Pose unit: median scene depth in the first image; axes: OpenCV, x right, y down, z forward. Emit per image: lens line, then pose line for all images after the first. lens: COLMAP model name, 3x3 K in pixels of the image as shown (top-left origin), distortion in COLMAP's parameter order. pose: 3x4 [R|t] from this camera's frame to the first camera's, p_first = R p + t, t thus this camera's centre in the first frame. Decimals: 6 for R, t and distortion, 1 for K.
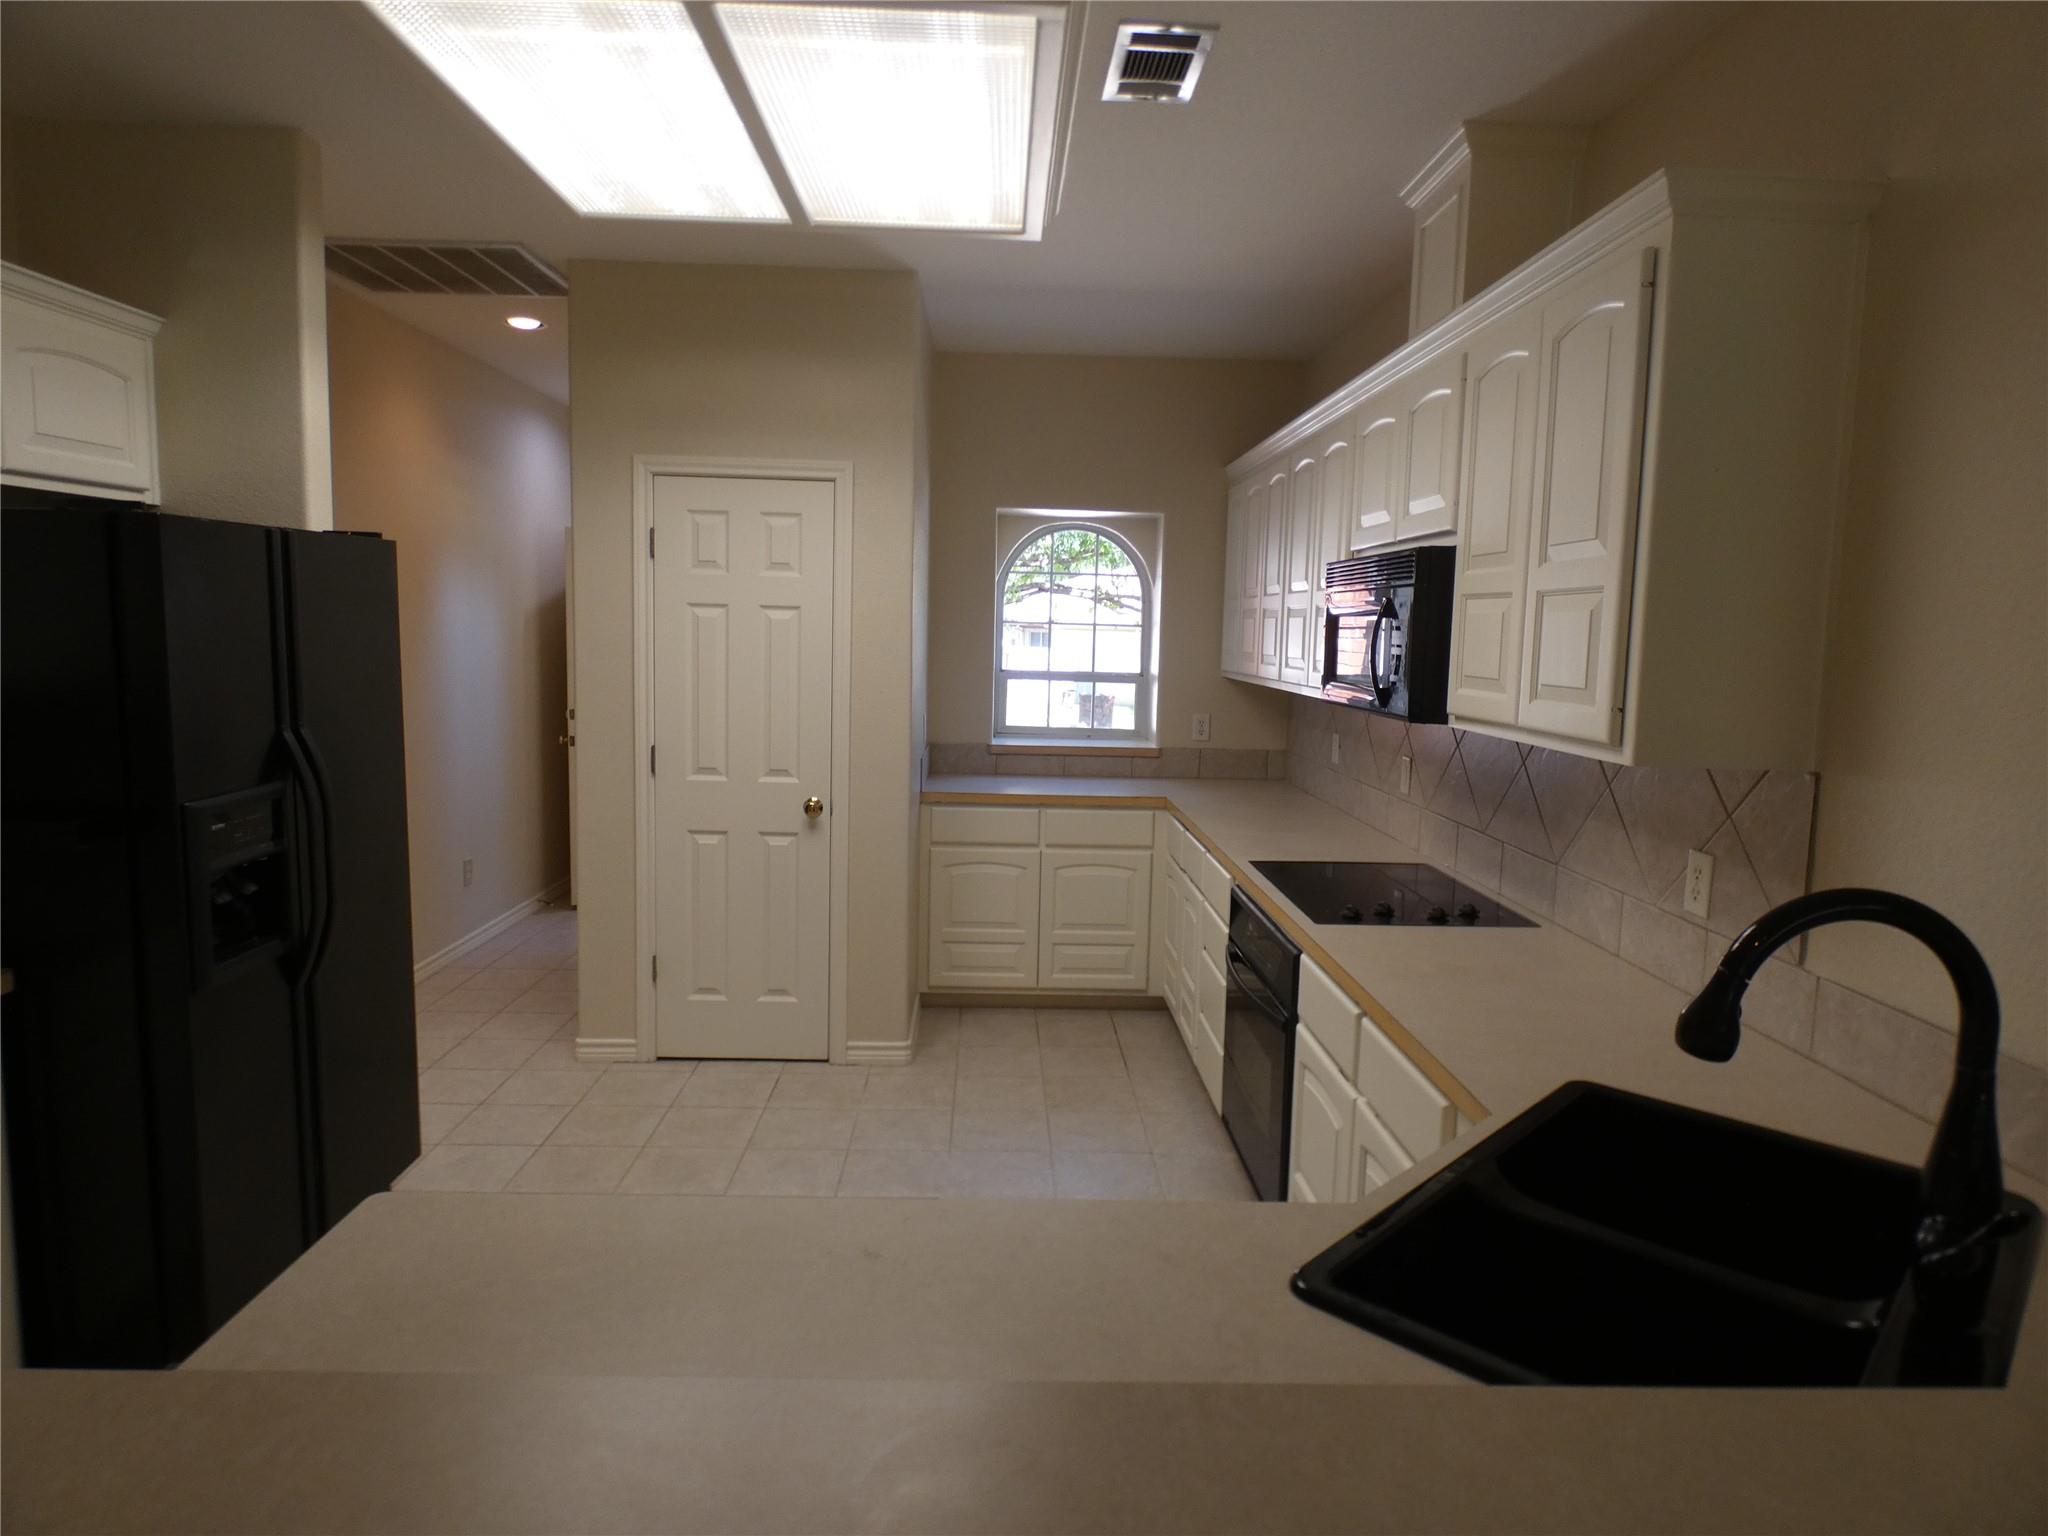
lens RADIAL K [[1232.8, 0, 1025.5], [0, 1232.8, 762.6], [0, 0, 1]] dist [-0.007559, 0.001443]
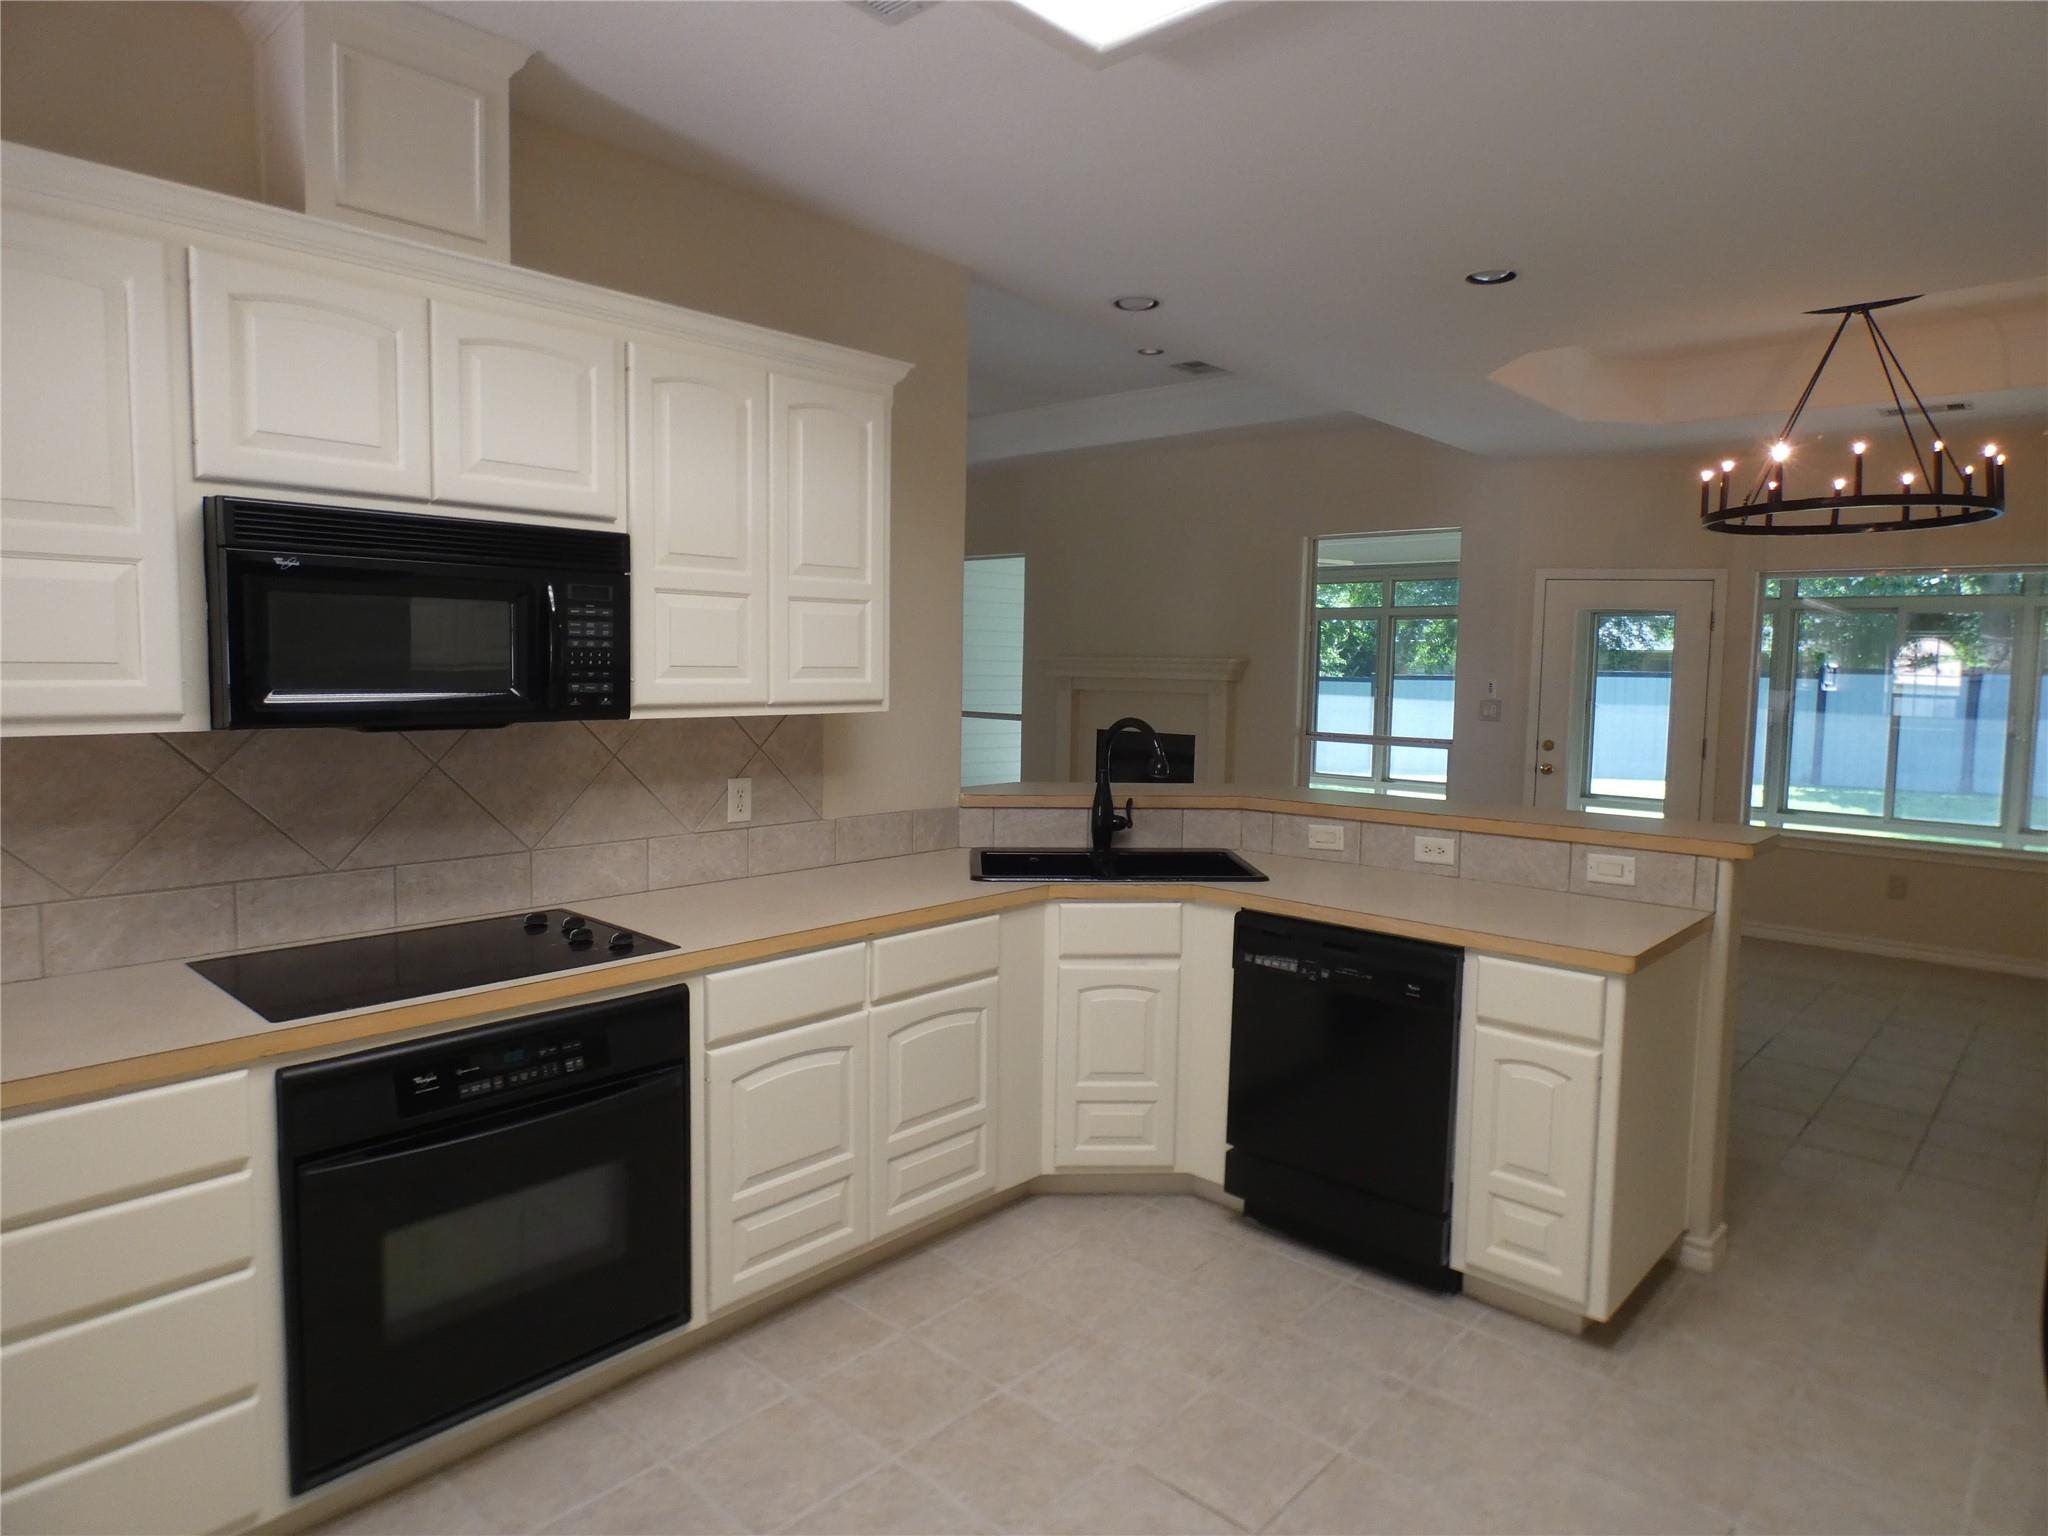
lens RADIAL K [[1232.8, 0, 1043.3], [0, 1232.8, 761.5], [0, 0, 1]] dist [-0.007559, 0.001443]
pose [[-0.719639, -0.104849, 0.686386, -0.680109], [0.036097, 0.981547, 0.187782, -0.199894], [-0.693409, 0.159911, -0.702575, 1.731532]]
